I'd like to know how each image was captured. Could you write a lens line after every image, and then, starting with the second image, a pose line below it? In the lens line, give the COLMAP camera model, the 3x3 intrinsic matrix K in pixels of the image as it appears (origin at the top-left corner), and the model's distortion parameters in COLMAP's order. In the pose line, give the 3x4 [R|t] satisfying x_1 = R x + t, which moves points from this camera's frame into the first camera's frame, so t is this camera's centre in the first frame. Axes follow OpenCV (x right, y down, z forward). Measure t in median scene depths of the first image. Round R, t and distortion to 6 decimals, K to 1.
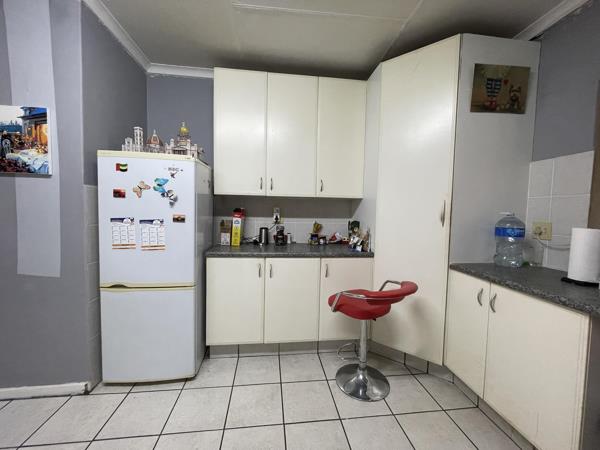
lens RADIAL K [[244.6, 0, 300.0], [0, 244.6, 225.0], [0, 0, 1]] dist [-0.002471, -0.000189]
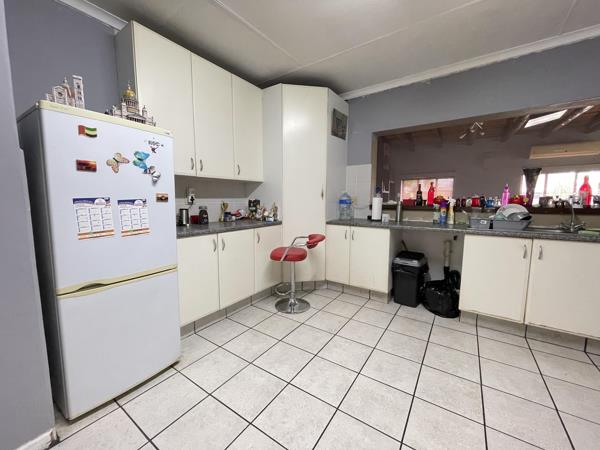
lens RADIAL K [[244.6, 0, 300.0], [0, 244.6, 225.0], [0, 0, 1]] dist [-0.002471, -0.000189]
pose [[0.655999, -0.100846, 0.747994, -0.811739], [0.052945, 0.994741, 0.087679, 0.021434], [-0.752902, -0.017915, 0.657888, -0.009040]]
